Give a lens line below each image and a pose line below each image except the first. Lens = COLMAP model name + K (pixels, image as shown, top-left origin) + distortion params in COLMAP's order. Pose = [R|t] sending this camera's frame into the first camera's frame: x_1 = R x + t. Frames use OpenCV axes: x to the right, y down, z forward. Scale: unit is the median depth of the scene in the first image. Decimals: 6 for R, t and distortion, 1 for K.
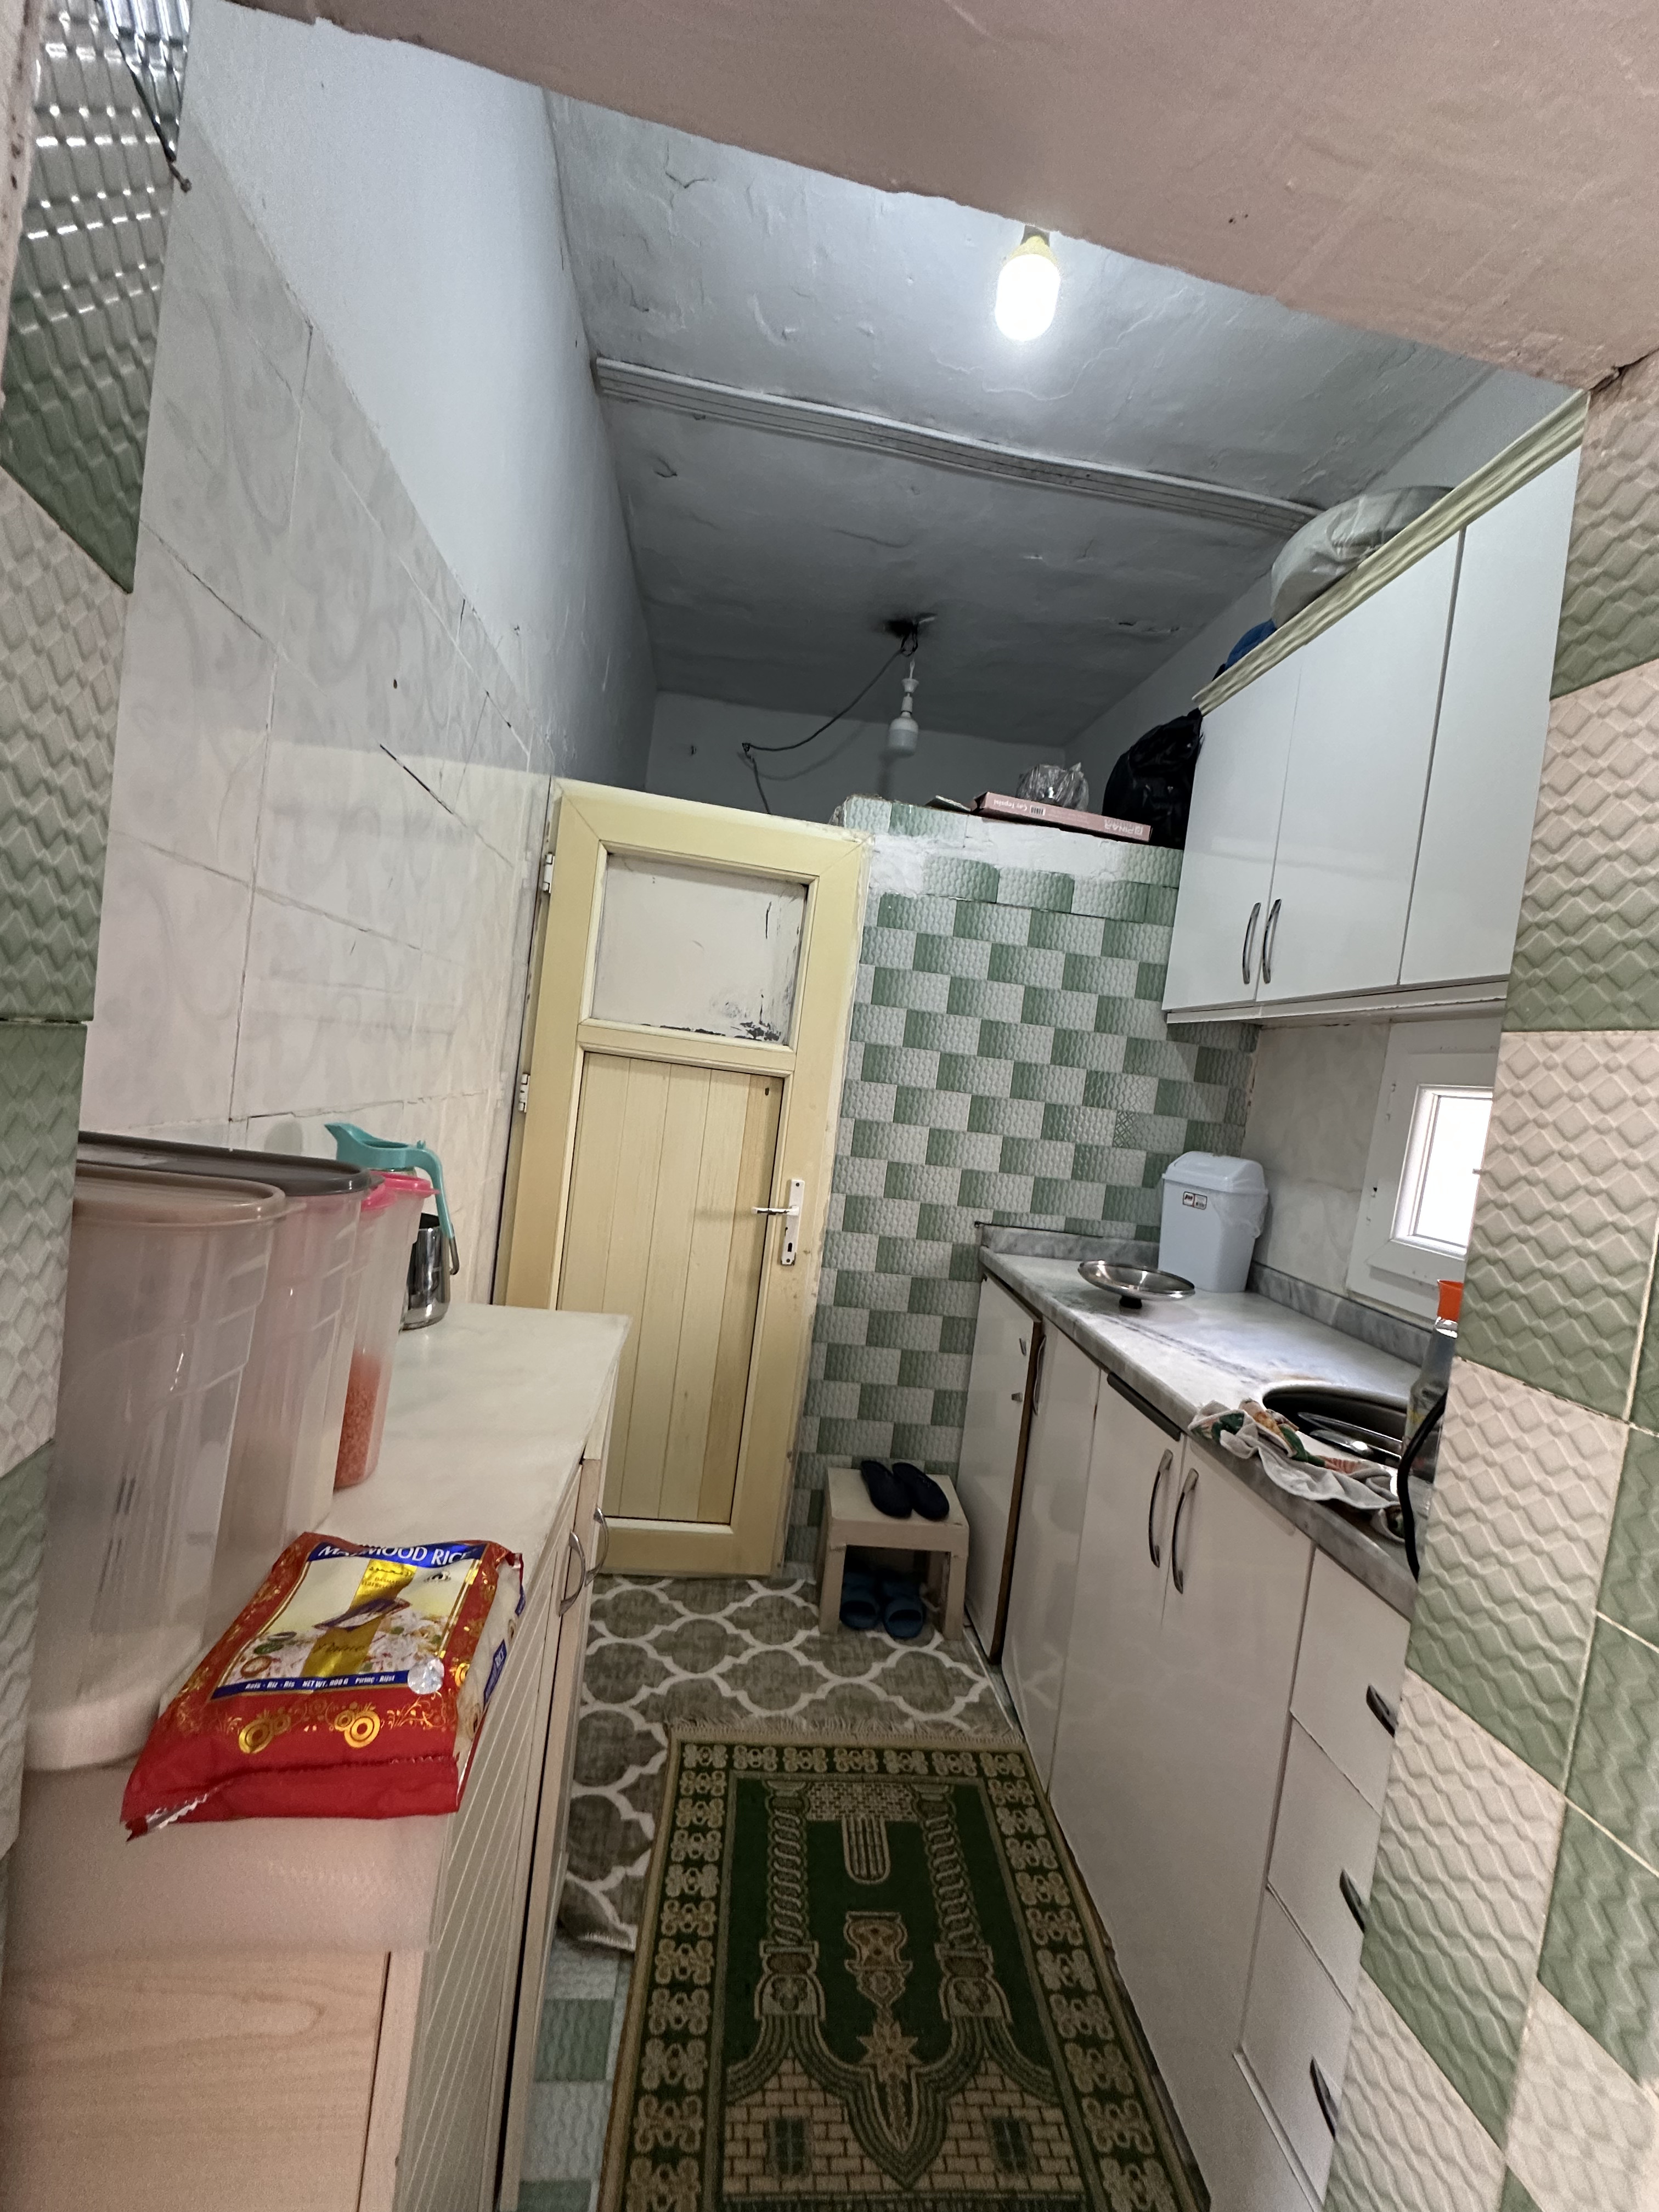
lens RADIAL K [[885.0, 0, 832.2], [0, 885.0, 1104.0], [0, 0, 1]] dist [-0.004033, 0.001042]
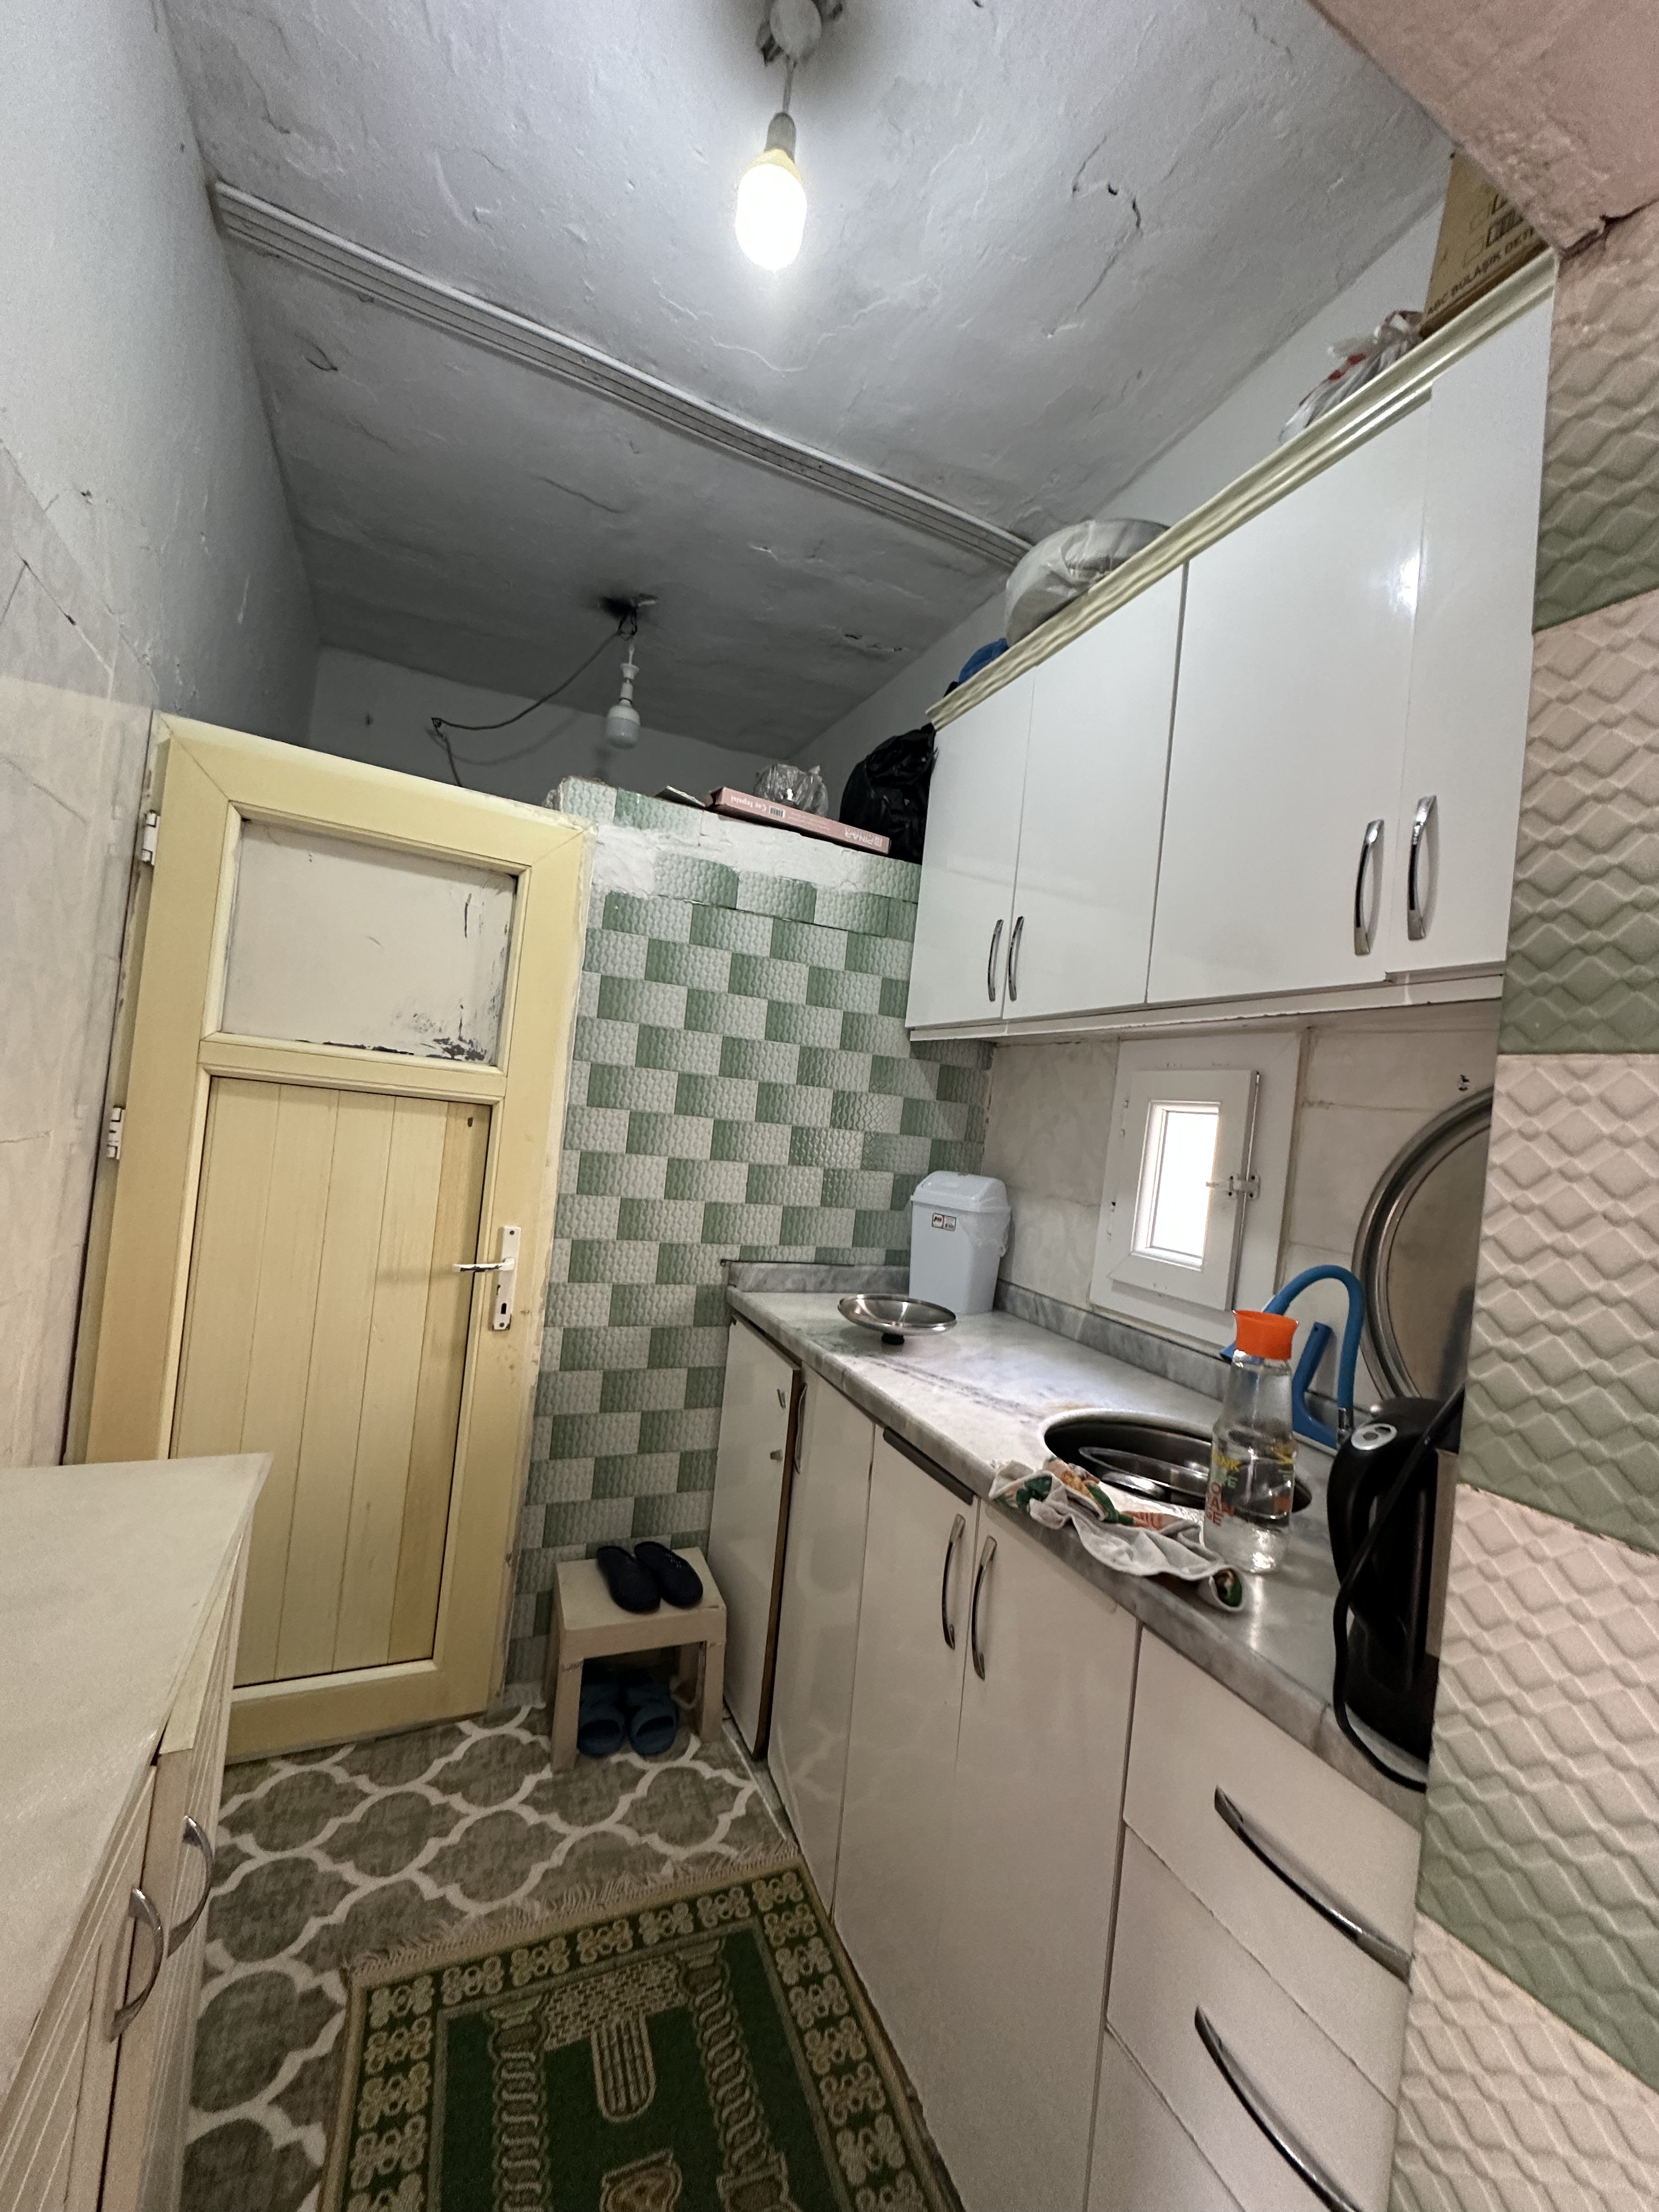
lens RADIAL K [[882.8, 0, 830.6], [0, 882.8, 1106.3], [0, 0, 1]] dist [-0.004748, 0.001093]
pose [[0.950688, -0.020410, 0.309475, -0.008988], [0.025389, 0.999605, -0.012068, -0.011264], [-0.309107, 0.019330, 0.950831, 0.121373]]
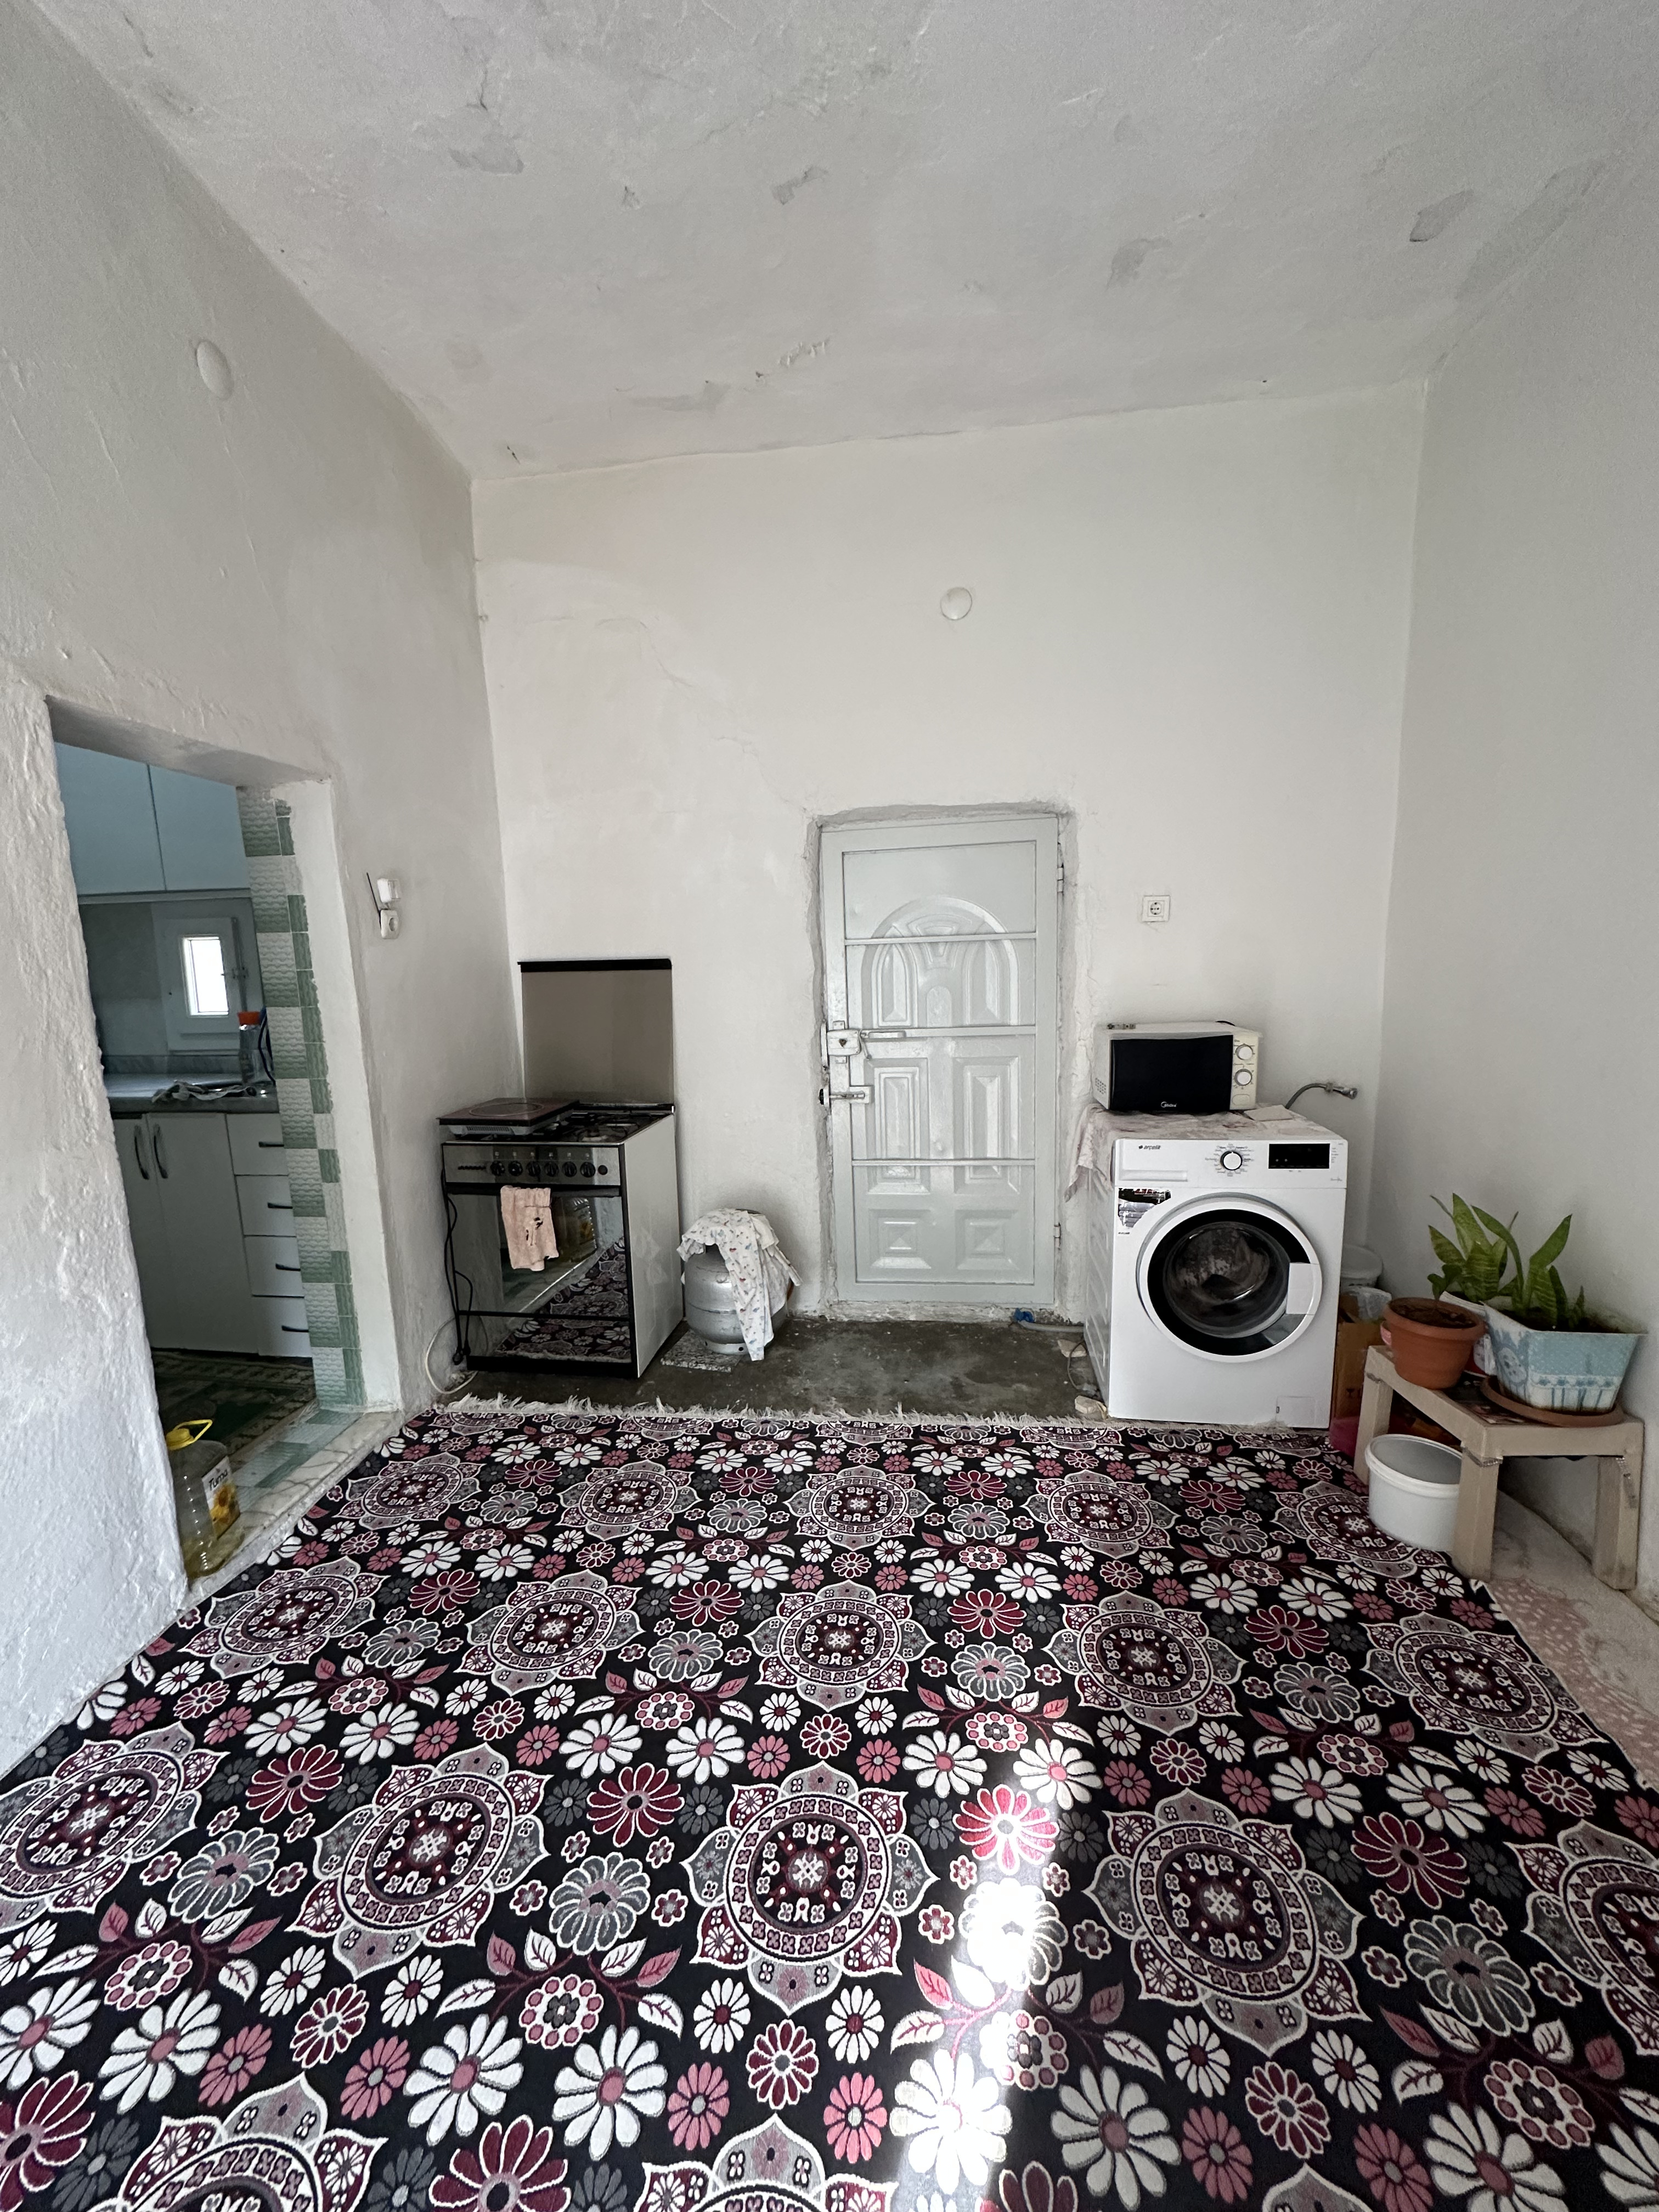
lens RADIAL K [[886.2, 0, 832.3], [0, 886.2, 1104.6], [0, 0, 1]] dist [-0.002400, 0.001134]
pose [[0.260703, -0.280745, 0.923697, -0.767110], [0.087532, 0.959717, 0.266988, -0.053652], [-0.961443, 0.011248, 0.274776, -0.807653]]
